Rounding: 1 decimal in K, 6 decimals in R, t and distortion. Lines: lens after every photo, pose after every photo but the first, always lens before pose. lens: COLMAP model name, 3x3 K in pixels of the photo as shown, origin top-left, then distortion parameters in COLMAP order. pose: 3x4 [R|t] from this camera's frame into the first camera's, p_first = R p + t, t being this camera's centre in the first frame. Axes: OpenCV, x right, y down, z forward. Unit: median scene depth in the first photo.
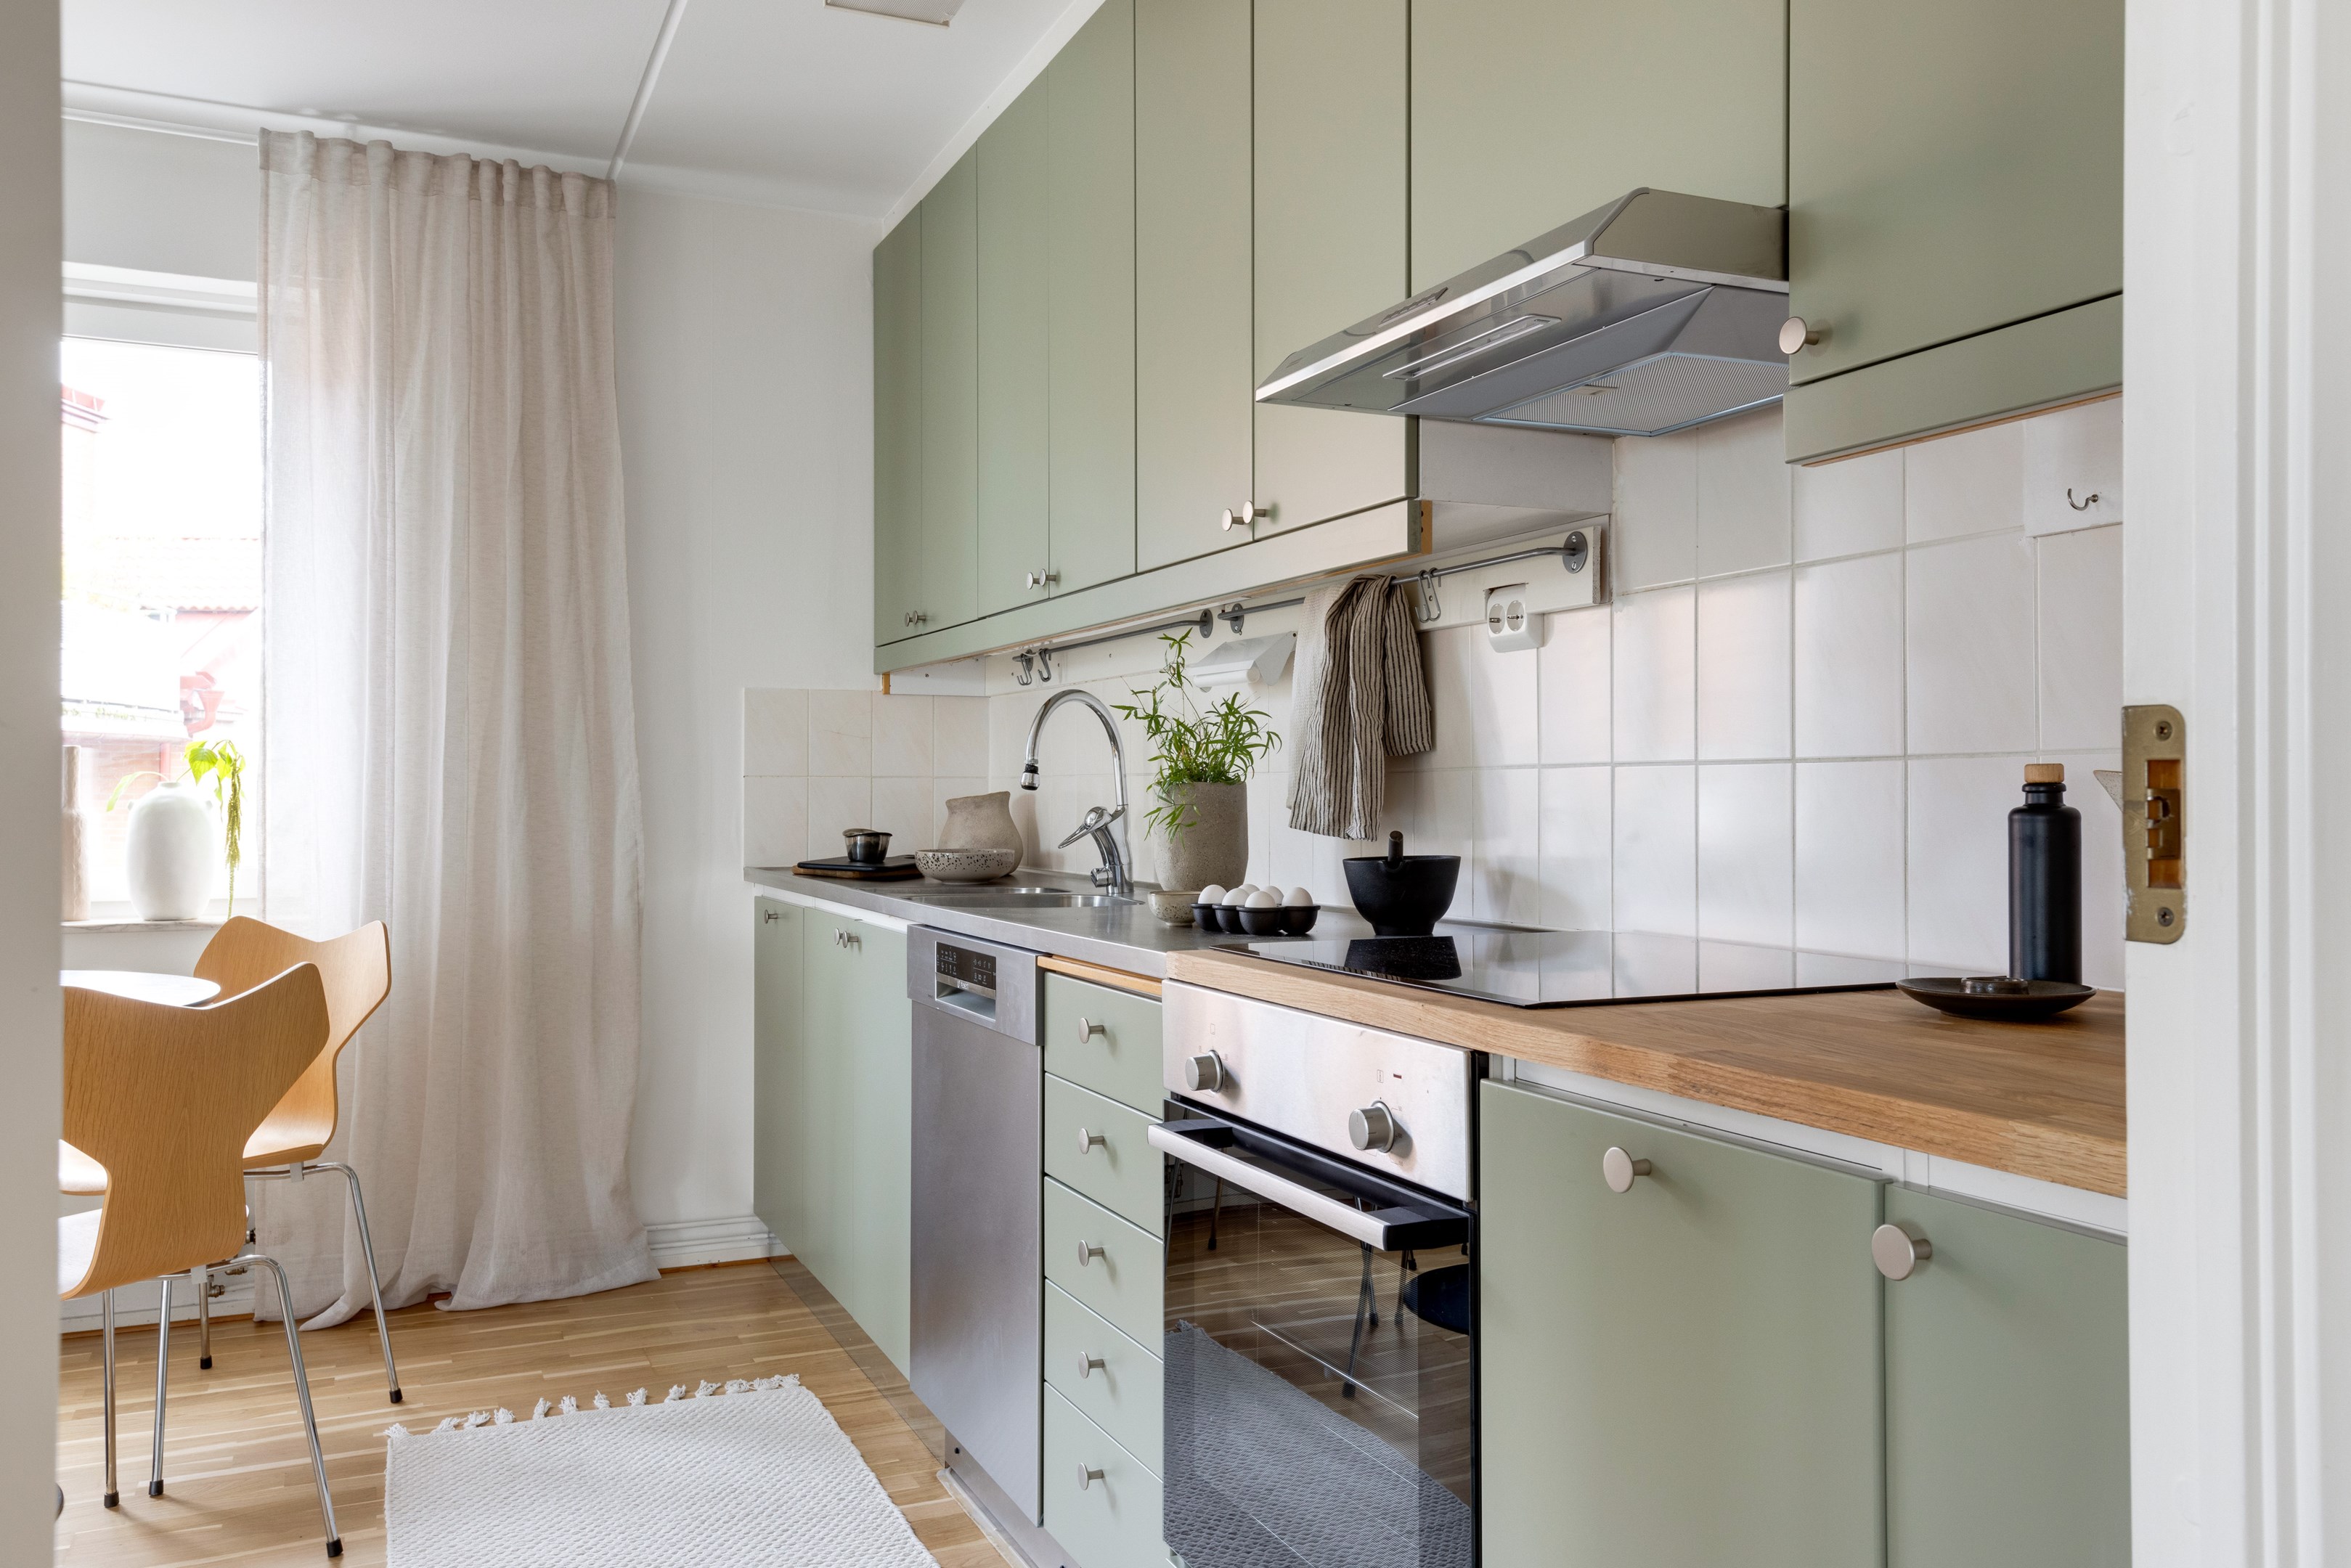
lens RADIAL K [[1789.4, 0, 1232.8], [0, 1789.4, 770.5], [0, 0, 1]] dist [0.043971, 0.006829]
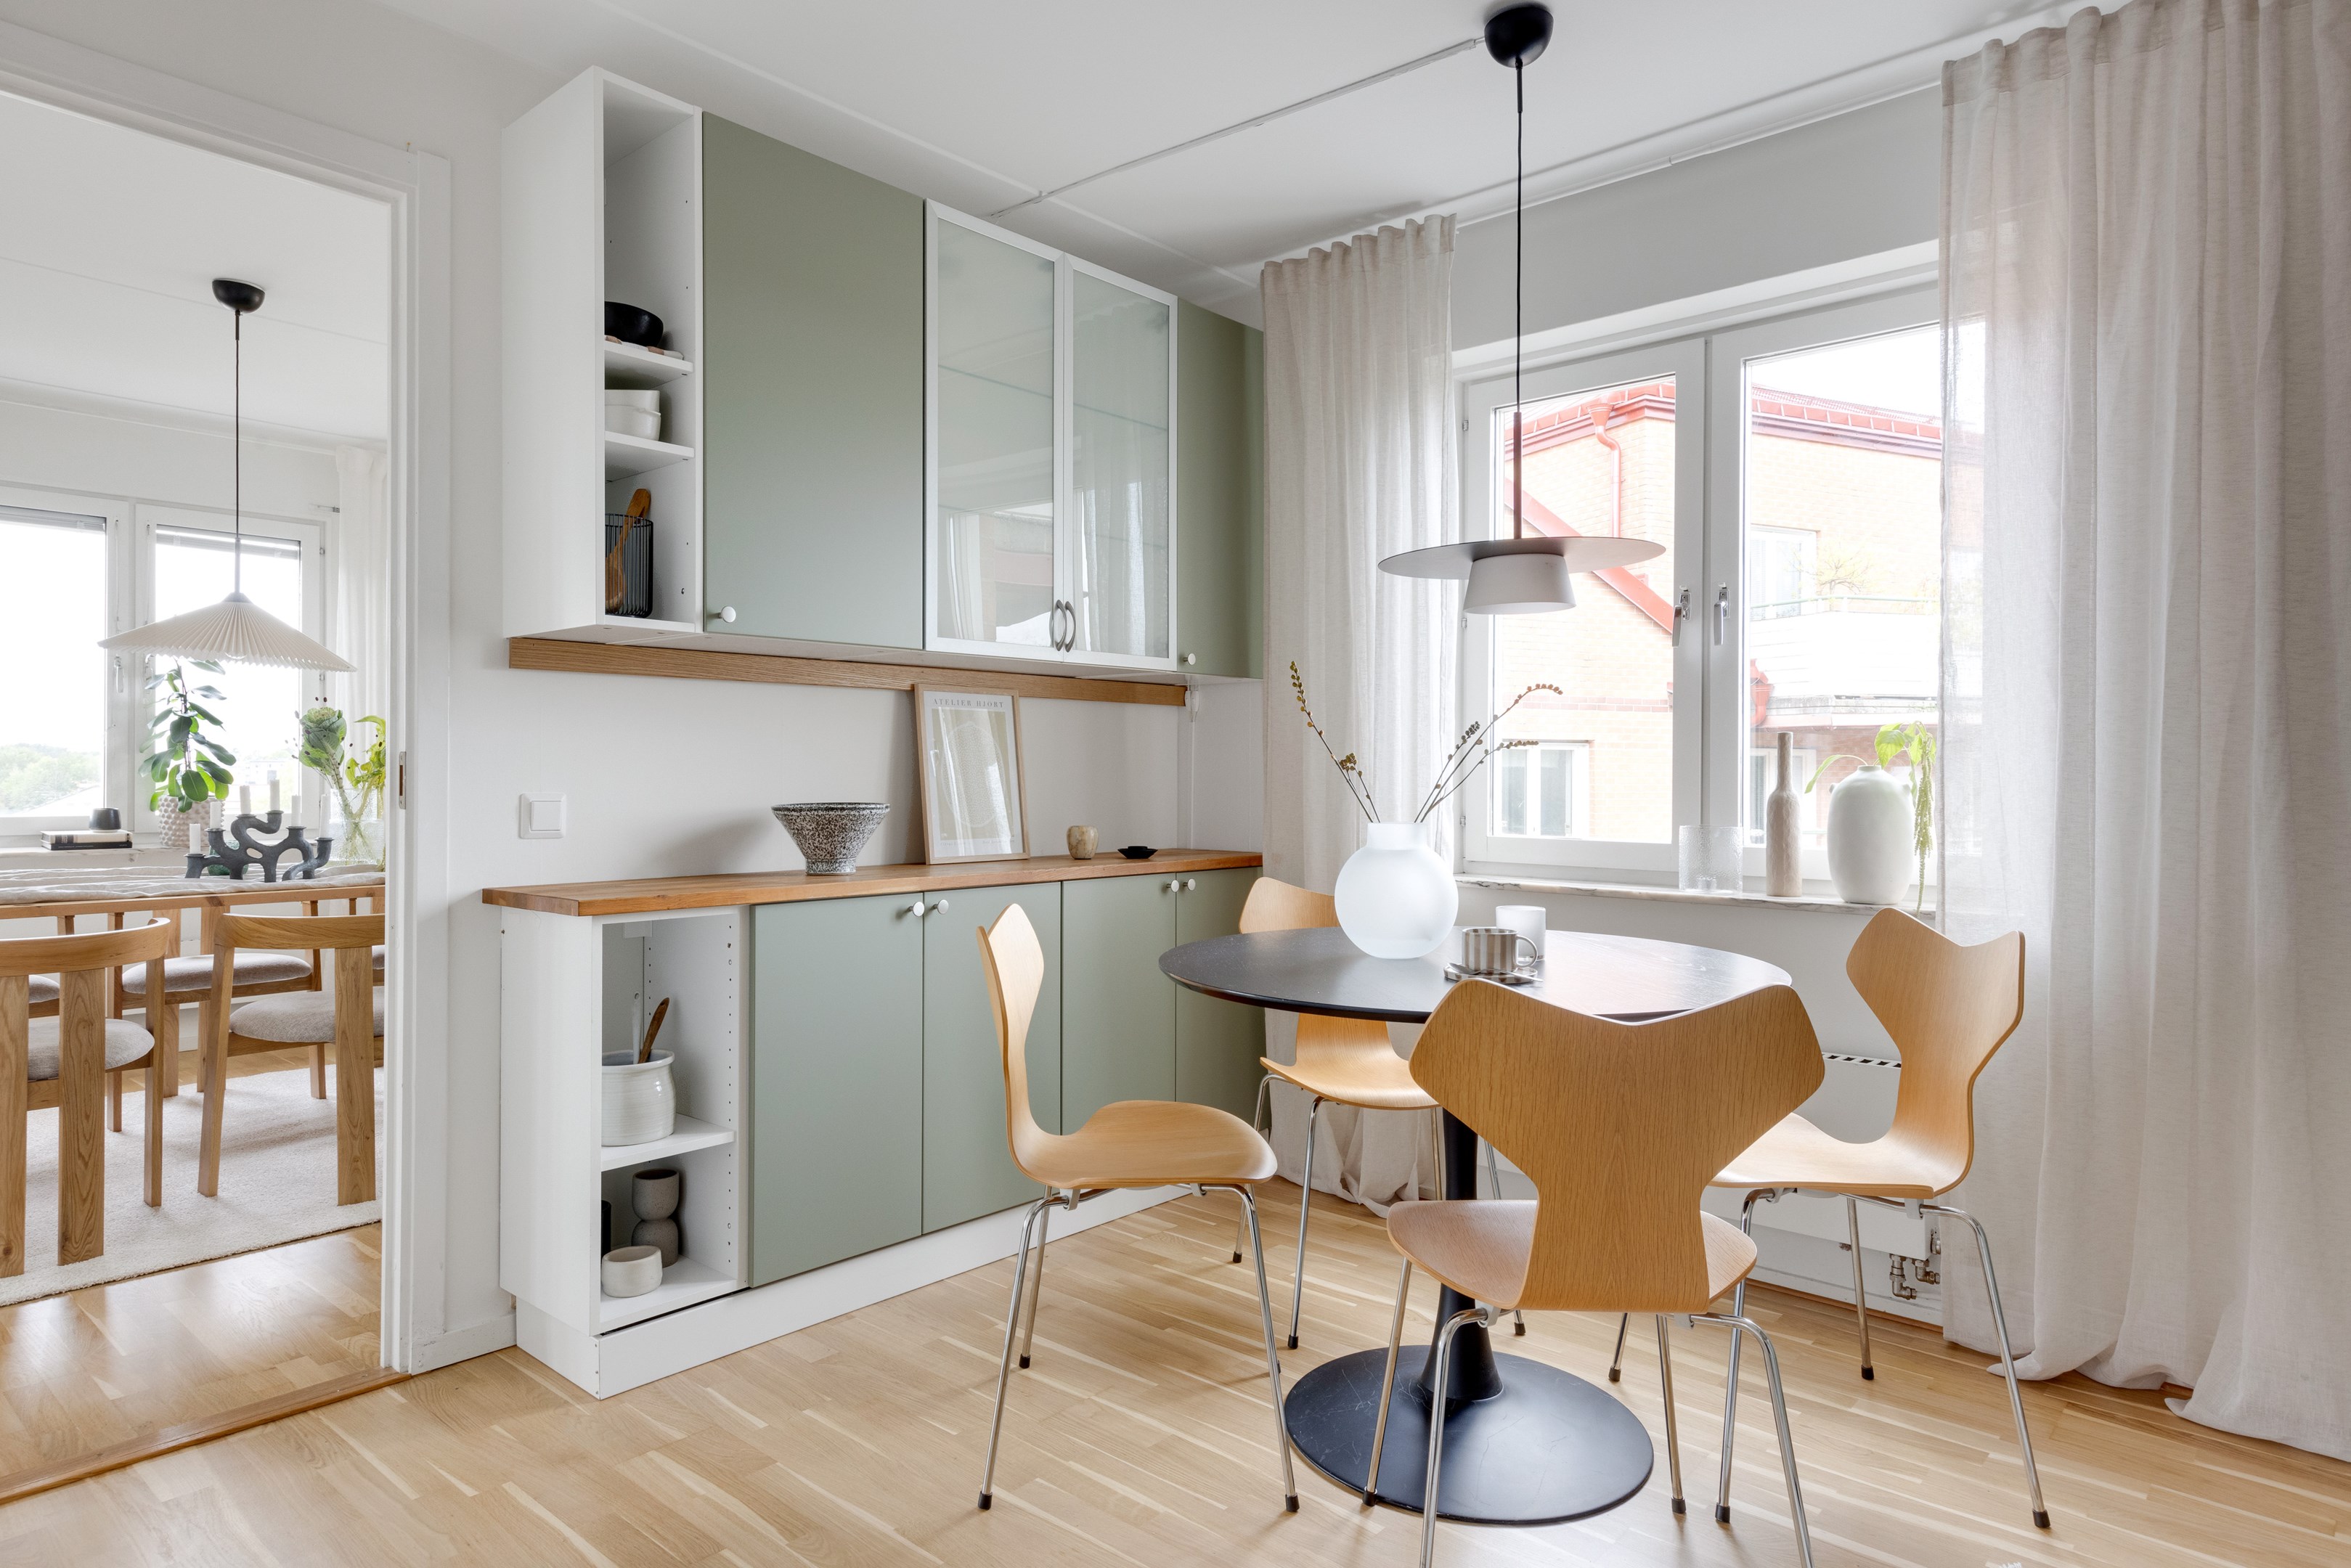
lens RADIAL K [[1377.9, 0, 1112.3], [0, 1377.9, 771.3], [0, 0, 1]] dist [0.015440, 0.000939]
pose [[0.367408, -0.001118, -0.930059, -0.028773], [0.008220, 0.999964, 0.002045, 0.004601], [0.930023, -0.008396, 0.367404, 0.339205]]
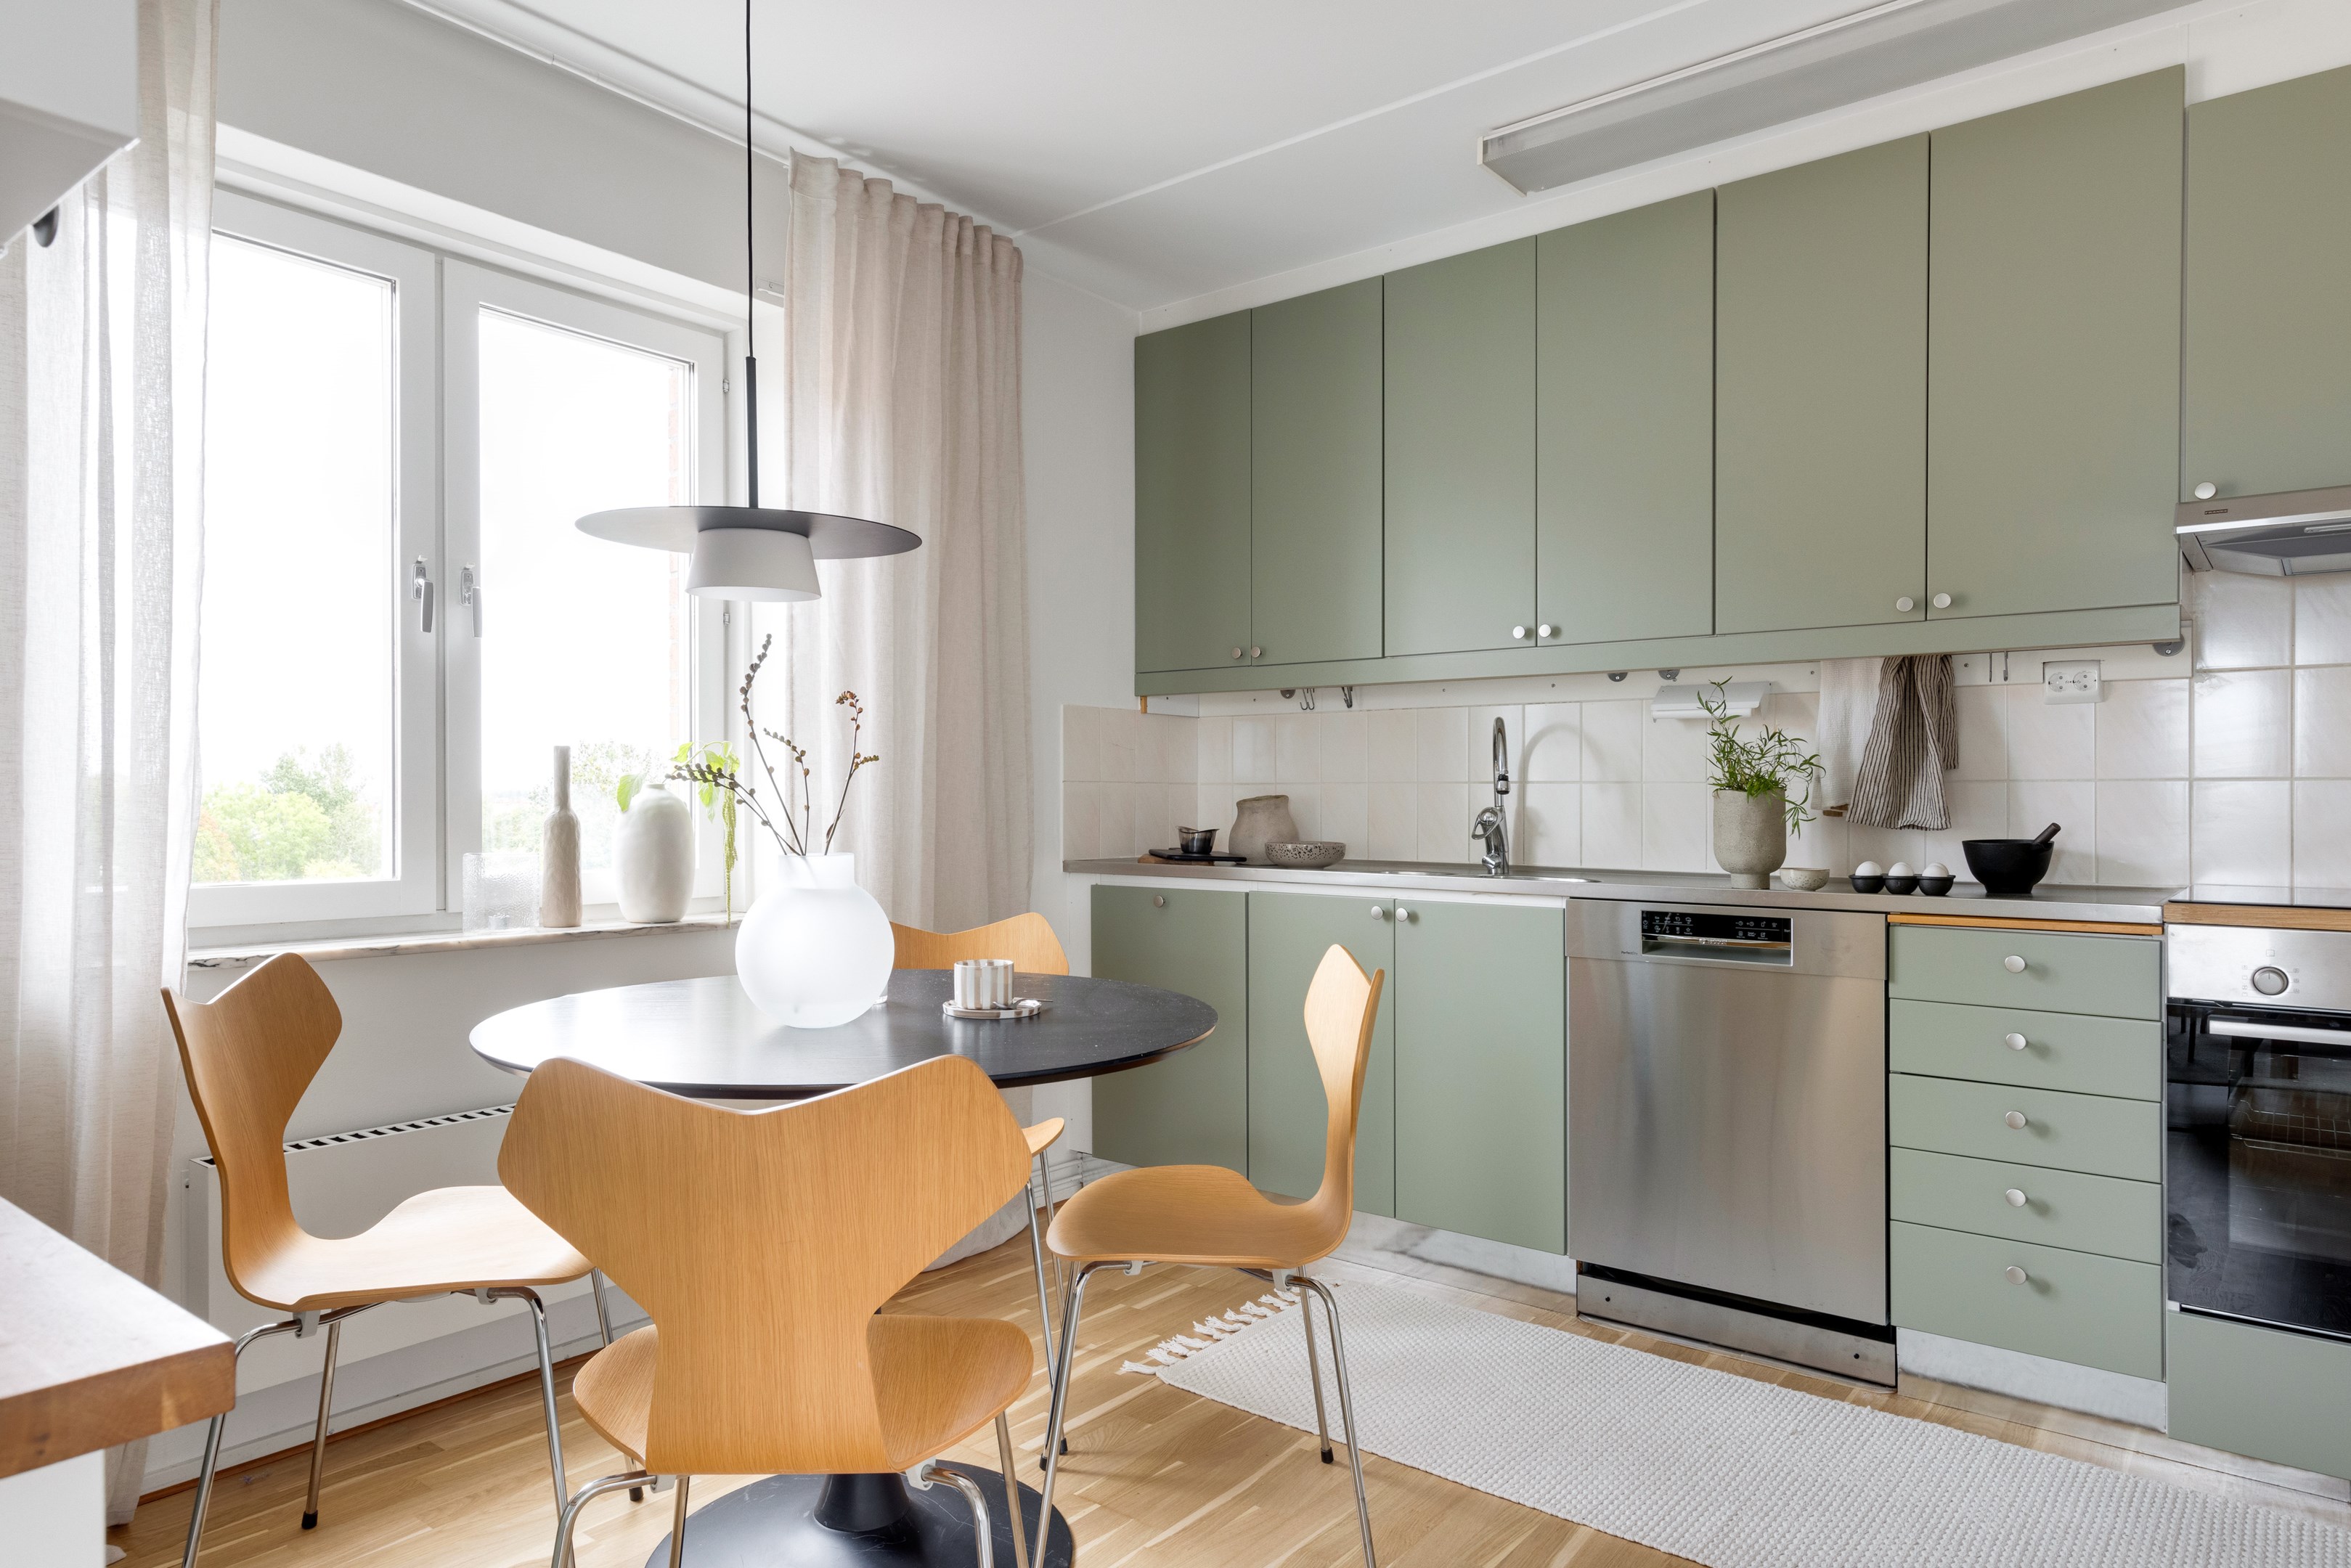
lens RADIAL K [[1377.9, 0, 1274.3], [0, 1377.9, 788.5], [0, 0, 1]] dist [0.015440, 0.000939]
pose [[0.884268, 0.005058, 0.466953, -0.650239], [-0.007984, 0.999959, 0.004289, 0.003714], [-0.466912, -0.007521, 0.884272, 0.177654]]
